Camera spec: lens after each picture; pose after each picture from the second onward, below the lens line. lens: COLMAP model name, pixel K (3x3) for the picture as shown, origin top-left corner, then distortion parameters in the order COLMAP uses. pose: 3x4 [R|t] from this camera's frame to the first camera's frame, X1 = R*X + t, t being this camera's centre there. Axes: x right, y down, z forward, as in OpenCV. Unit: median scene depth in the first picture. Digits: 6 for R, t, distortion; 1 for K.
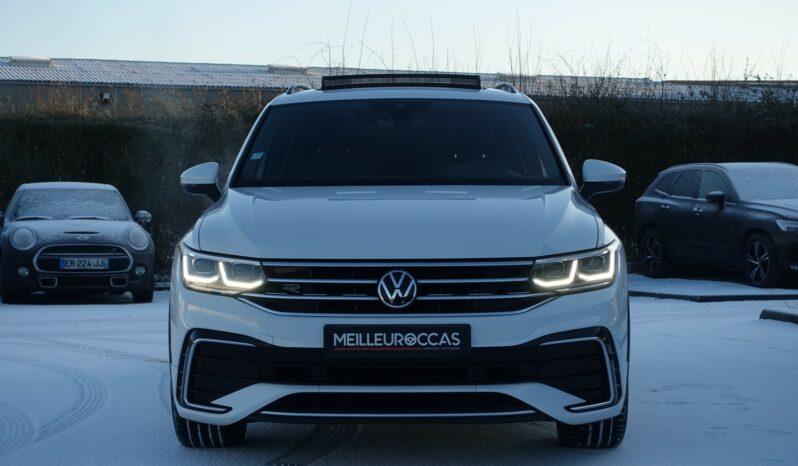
lens RADIAL K [[1549.4, 0, 399.0], [0, 1549.4, 233.0], [0, 0, 1]] dist [0.007262, 0.031985]
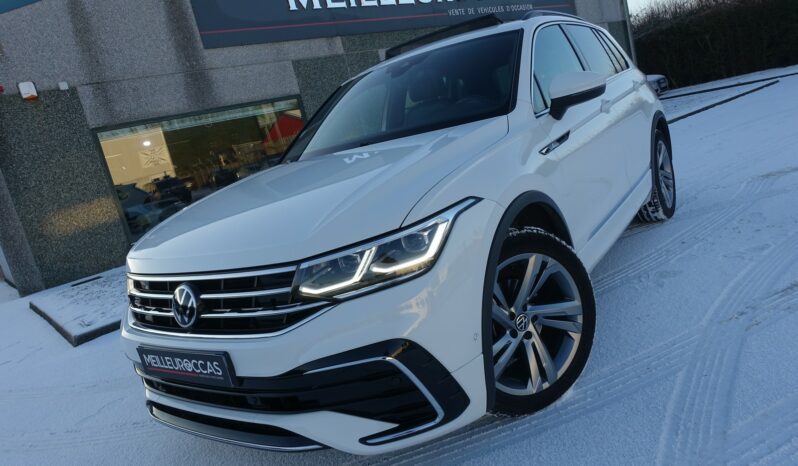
lens RADIAL K [[566.6, 0, 399.0], [0, 566.6, 233.0], [0, 0, 1]] dist [0.006276, 0.004401]
pose [[0.801092, -0.071697, -0.594231, 0.307837], [0.204319, 0.965921, 0.158902, -0.034545], [0.562588, -0.248708, 0.788441, 0.808175]]
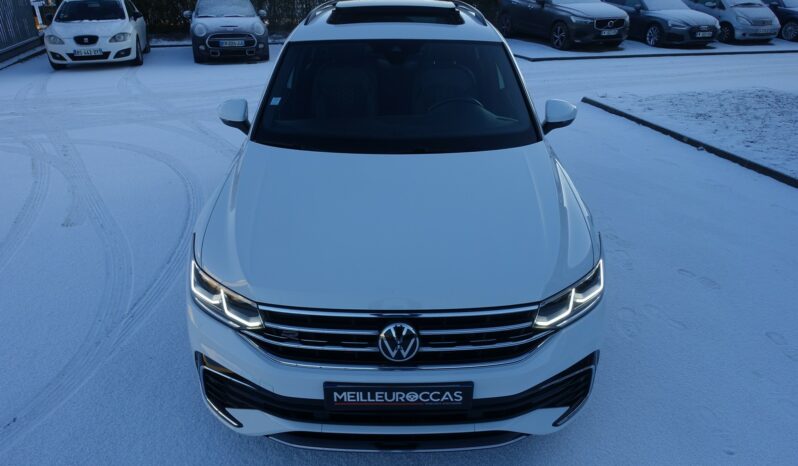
lens RADIAL K [[553.1, 0, 401.0], [0, 553.1, 228.8], [0, 0, 1]] dist [0.002380, -0.007109]
pose [[0.999679, -0.001985, 0.025269, -0.008201], [-0.008574, 0.911671, 0.410832, -0.168839], [-0.023852, -0.410916, 0.911361, 0.710439]]
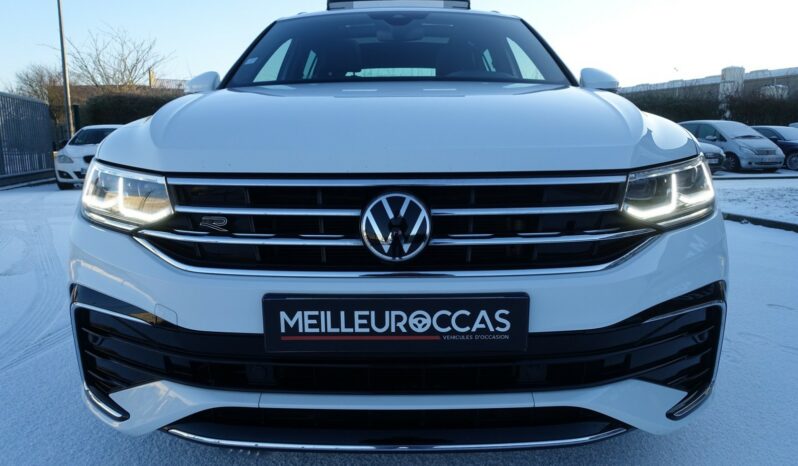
lens RADIAL K [[553.1, 0, 401.0], [0, 553.1, 228.8], [0, 0, 1]] dist [0.002380, -0.007109]
pose [[0.999964, -0.002037, 0.008284, -0.000882], [0.000932, 0.991349, 0.131247, 0.010350], [-0.008480, -0.131235, 0.991315, 0.794852]]
